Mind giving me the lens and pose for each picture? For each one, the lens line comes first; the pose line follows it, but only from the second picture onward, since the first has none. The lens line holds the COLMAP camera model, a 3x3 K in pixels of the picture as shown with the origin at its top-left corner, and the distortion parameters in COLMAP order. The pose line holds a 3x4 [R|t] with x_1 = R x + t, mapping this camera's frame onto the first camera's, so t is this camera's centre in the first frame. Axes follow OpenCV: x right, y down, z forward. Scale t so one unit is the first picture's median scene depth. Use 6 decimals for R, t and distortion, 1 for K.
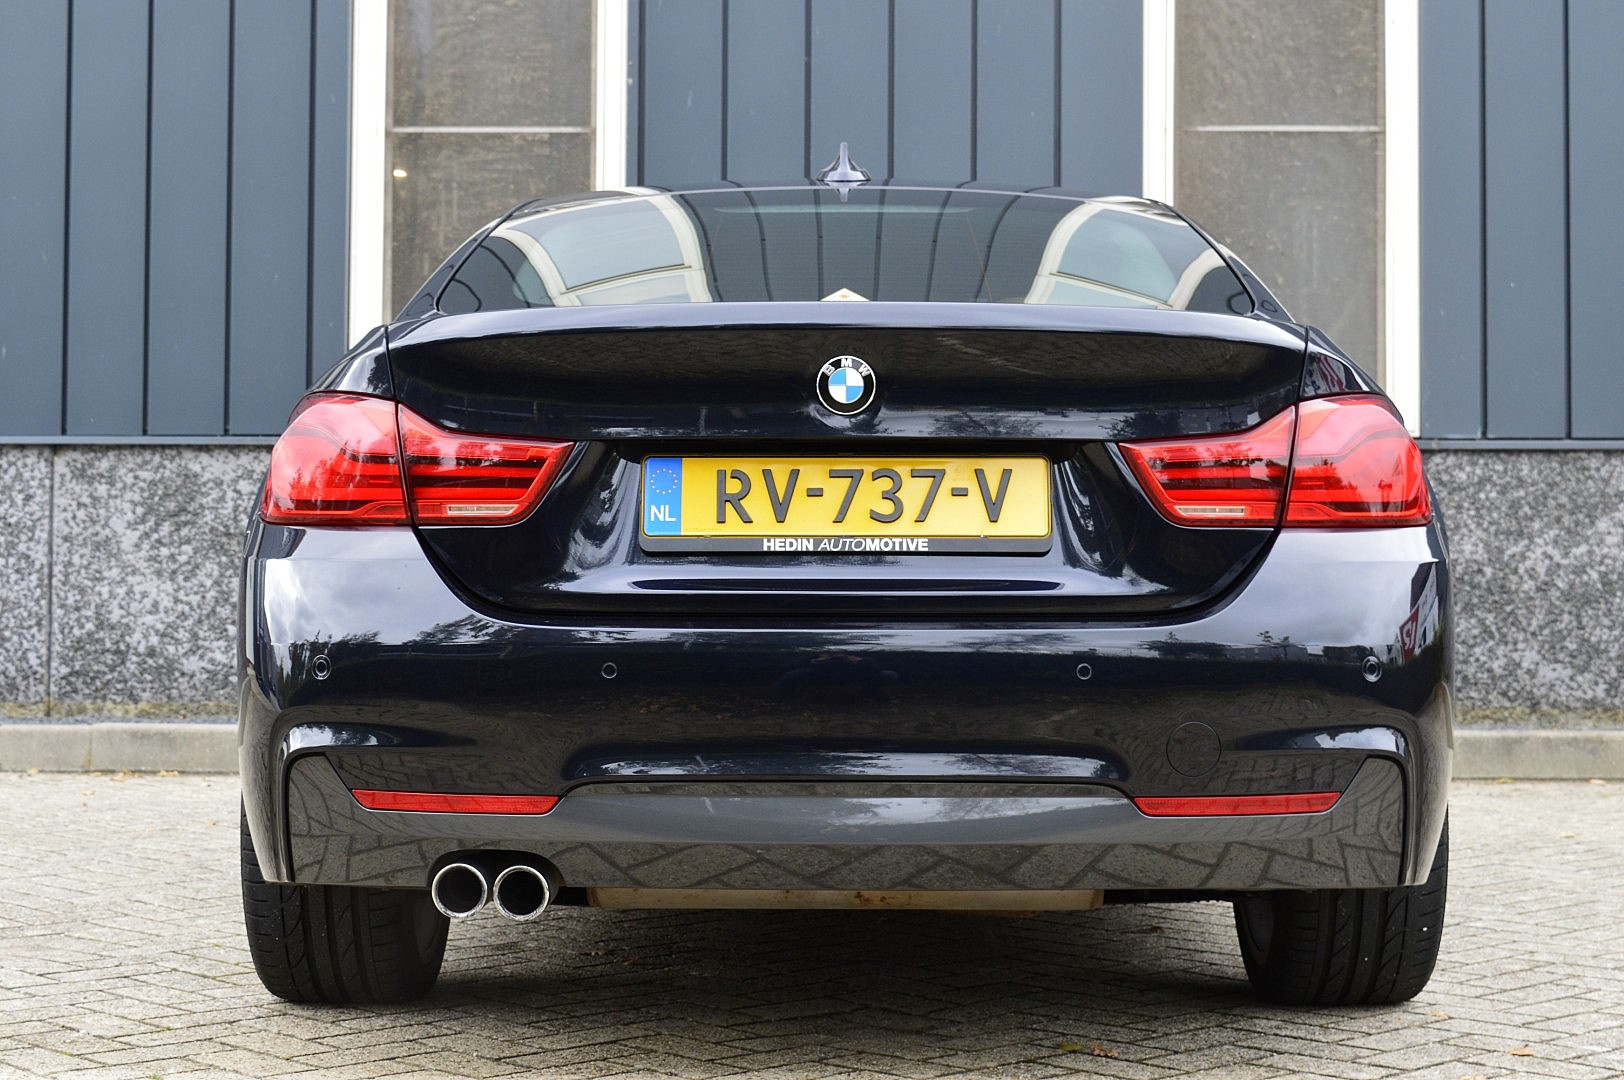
lens RADIAL K [[2677.4, 0, 833.9], [0, 2677.4, 637.0], [0, 0, 1]] dist [-0.013715, -0.009975]
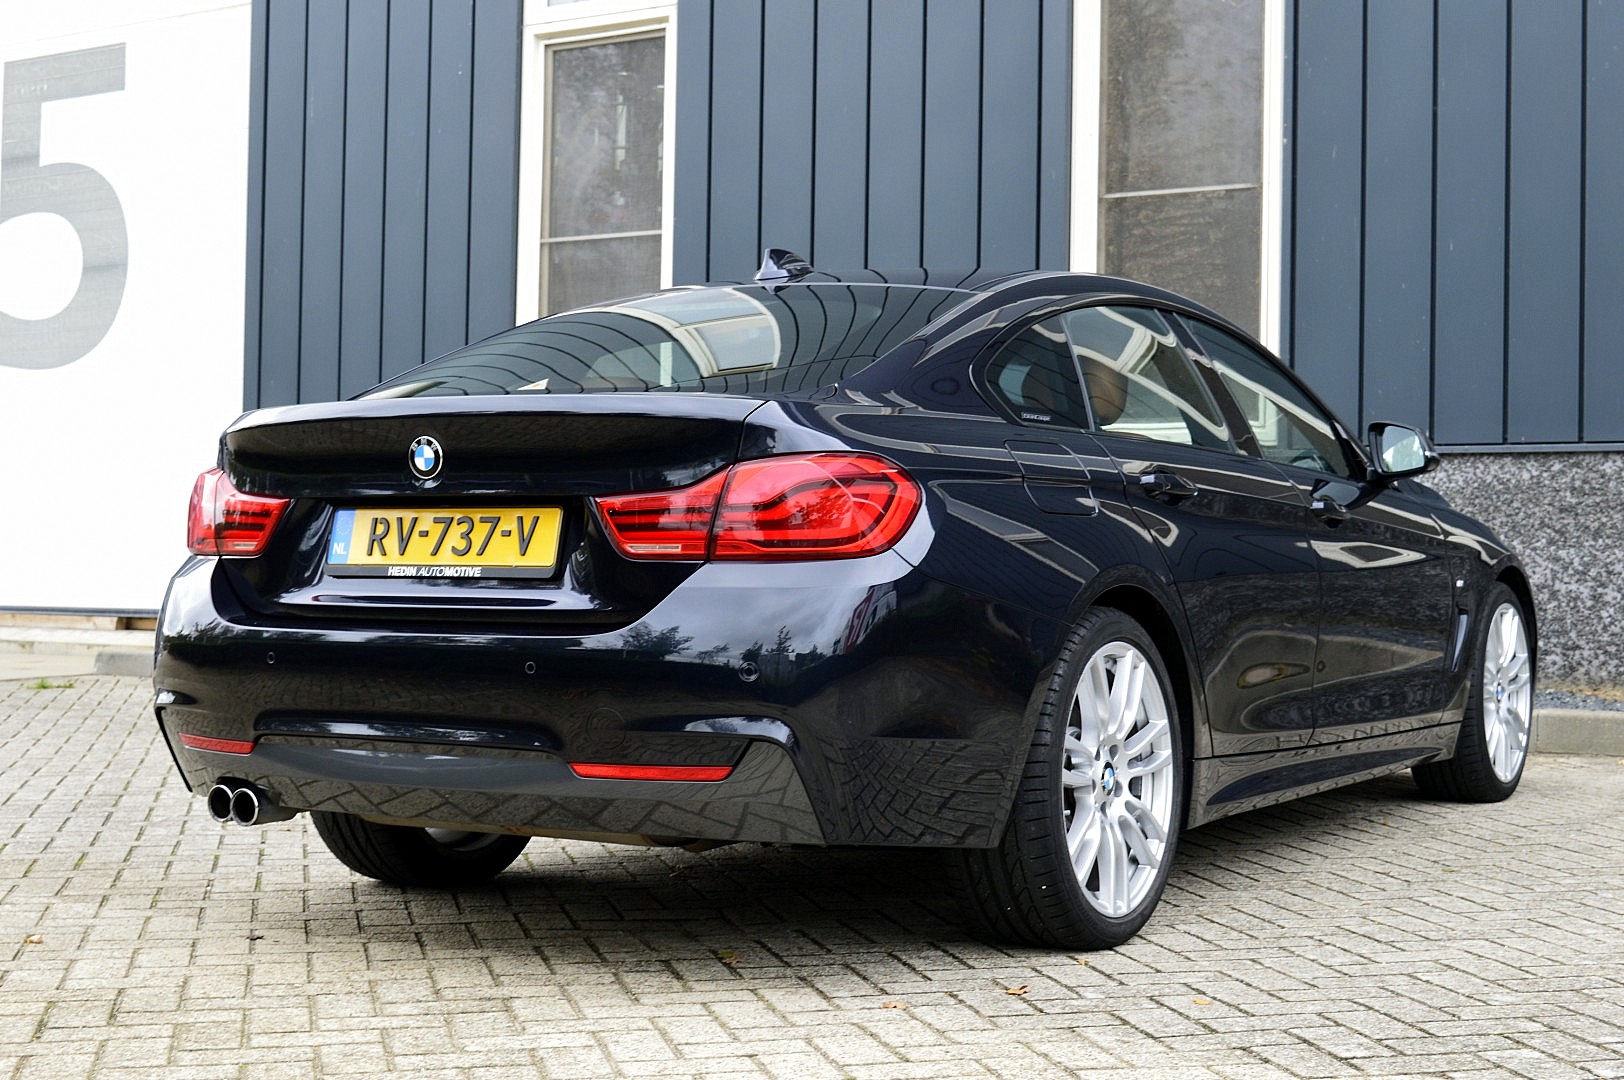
lens RADIAL K [[2419.6, 0, 812.0], [0, 2419.6, 540.0], [0, 0, 1]] dist [-0.026968, -0.060277]
pose [[0.854496, 0.001214, -0.519457, 0.817064], [-0.015413, 0.999616, -0.023018, -0.024865], [0.519230, 0.027676, 0.854186, 0.030817]]
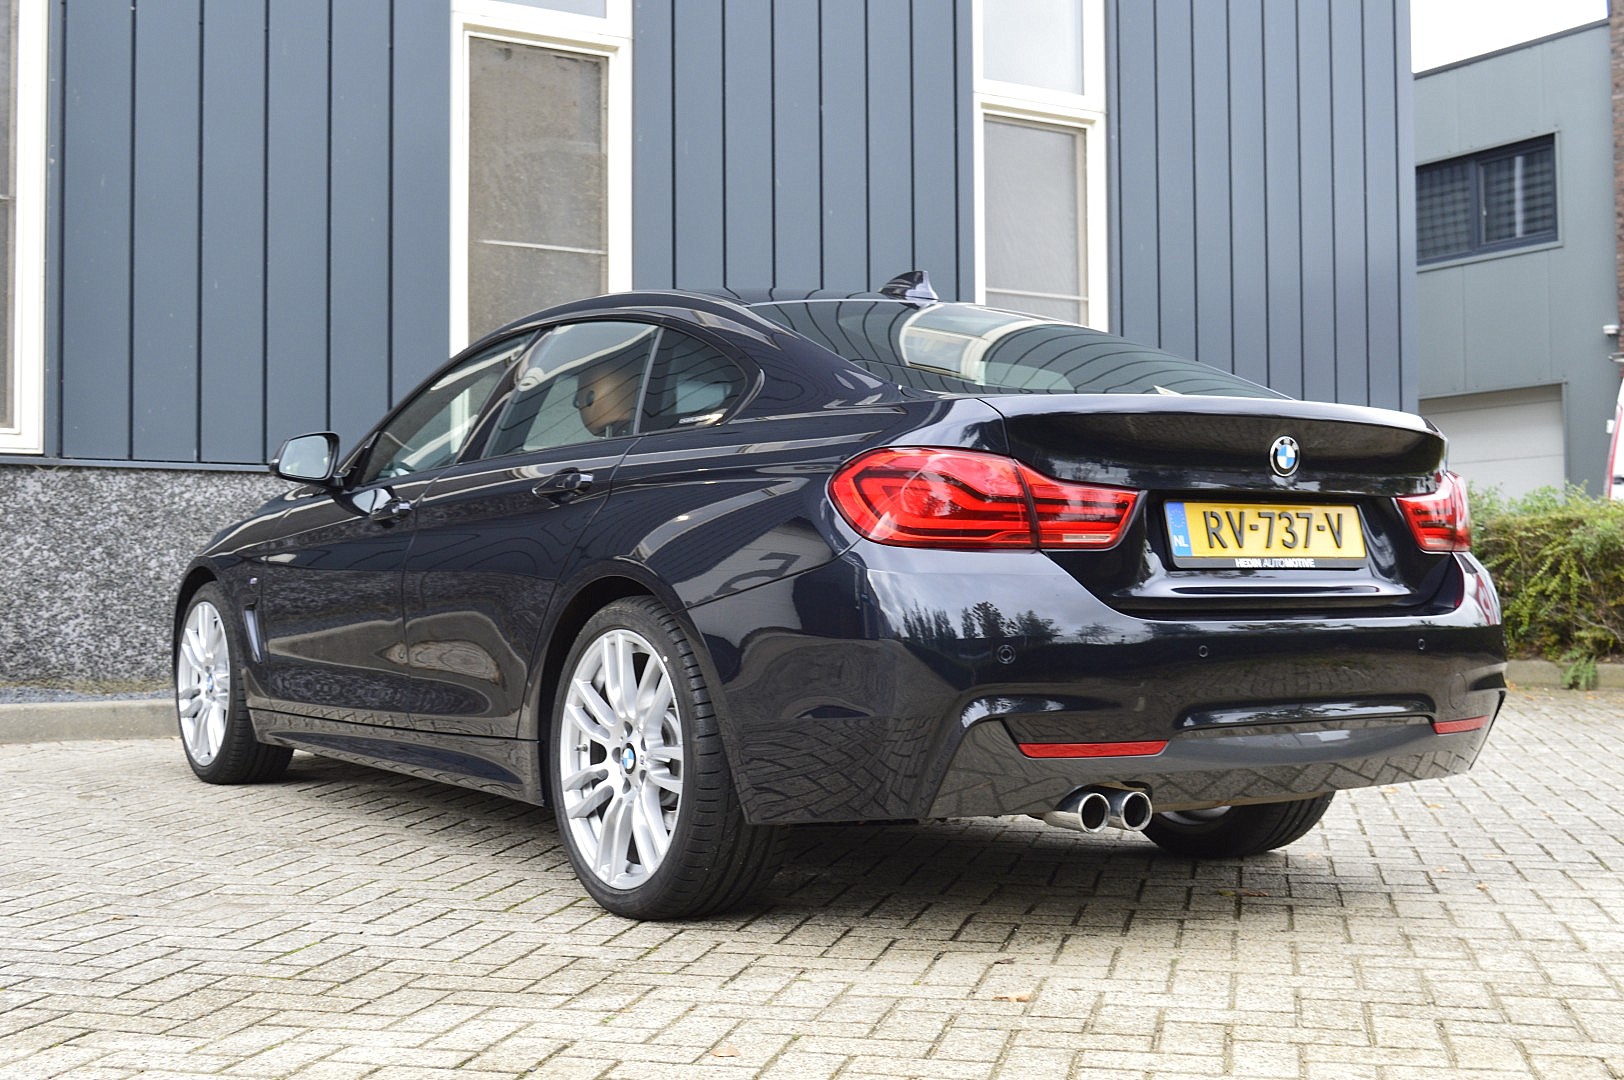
lens RADIAL K [[2022.9, 0, 812.0], [0, 2022.9, 540.0], [0, 0, 1]] dist [-0.003047, -0.040406]
pose [[0.829840, 0.004857, 0.557980, -0.832269], [0.015850, 0.999353, -0.032272, -0.014880], [-0.557776, 0.035624, 0.829226, 0.208804]]
